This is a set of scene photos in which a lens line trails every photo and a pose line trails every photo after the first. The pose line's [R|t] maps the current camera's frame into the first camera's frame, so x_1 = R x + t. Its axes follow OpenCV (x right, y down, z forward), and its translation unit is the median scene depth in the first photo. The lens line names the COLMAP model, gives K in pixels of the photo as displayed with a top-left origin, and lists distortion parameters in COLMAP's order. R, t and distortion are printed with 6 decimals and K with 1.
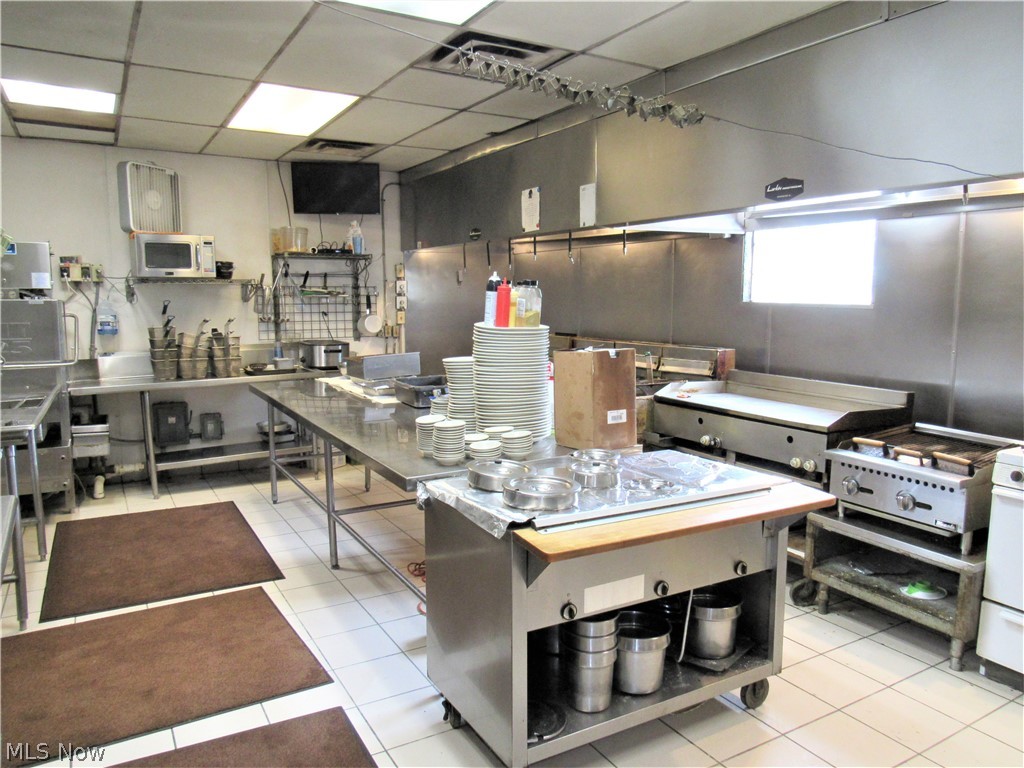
lens RADIAL K [[723.9, 0, 513.8], [0, 723.9, 424.5], [0, 0, 1]] dist [-0.003075, 0.003768]
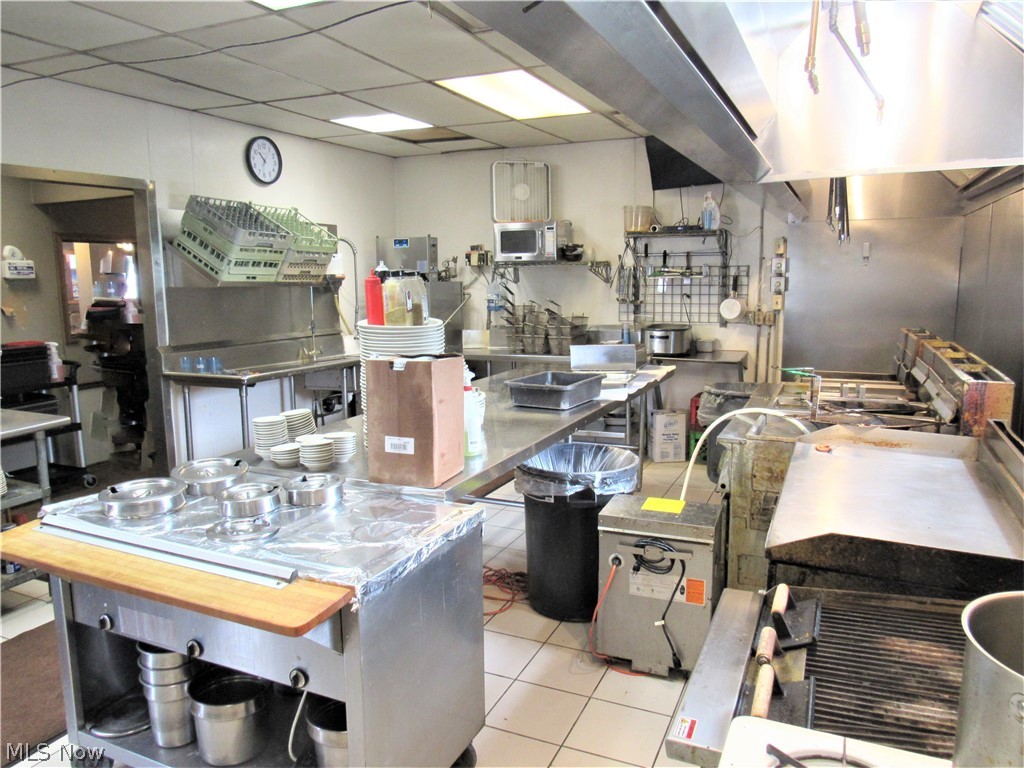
lens RADIAL K [[742.8, 0, 512.0], [0, 742.8, 384.0], [0, 0, 1]] dist [-0.024310, 0.013316]
pose [[0.583082, 0.115384, -0.804178, 0.396835], [-0.131251, 0.990238, 0.046915, -0.060552], [0.801741, 0.078193, 0.592534, 0.289585]]
